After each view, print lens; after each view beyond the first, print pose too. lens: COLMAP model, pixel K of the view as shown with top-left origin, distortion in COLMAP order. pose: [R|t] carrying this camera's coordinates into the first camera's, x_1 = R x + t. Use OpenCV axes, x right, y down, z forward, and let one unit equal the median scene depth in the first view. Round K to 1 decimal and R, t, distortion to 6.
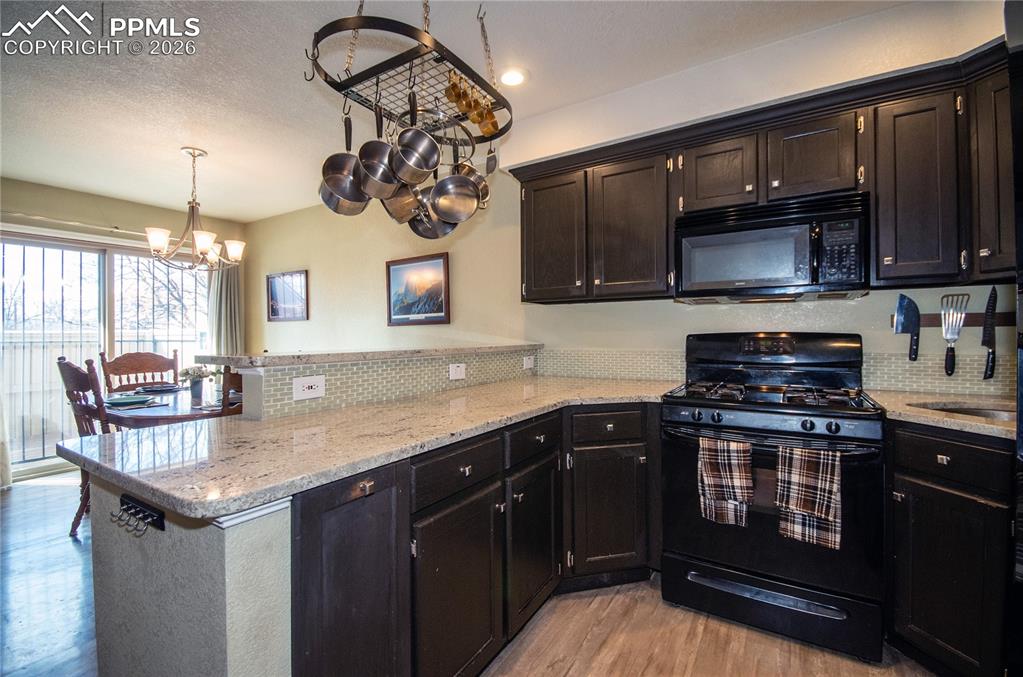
lens RADIAL K [[454.7, 0, 512.5], [0, 454.7, 336.1], [0, 0, 1]] dist [-0.001139, -0.000998]
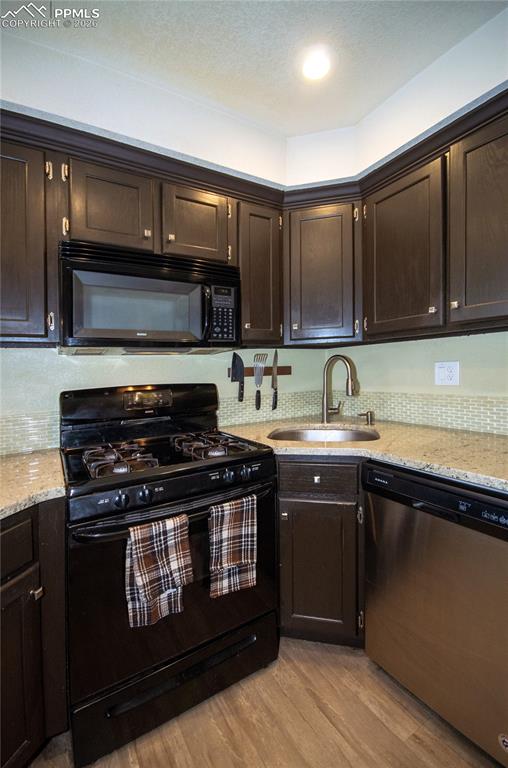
lens RADIAL K [[337.5, 0, 260.6], [0, 337.5, 366.0], [0, 0, 1]] dist [-0.001468, 0.000652]
pose [[0.439497, 0.002086, 0.898242, -0.004624], [0.028369, 0.999466, -0.016202, -0.036142], [-0.897796, 0.032602, 0.439203, 0.537663]]
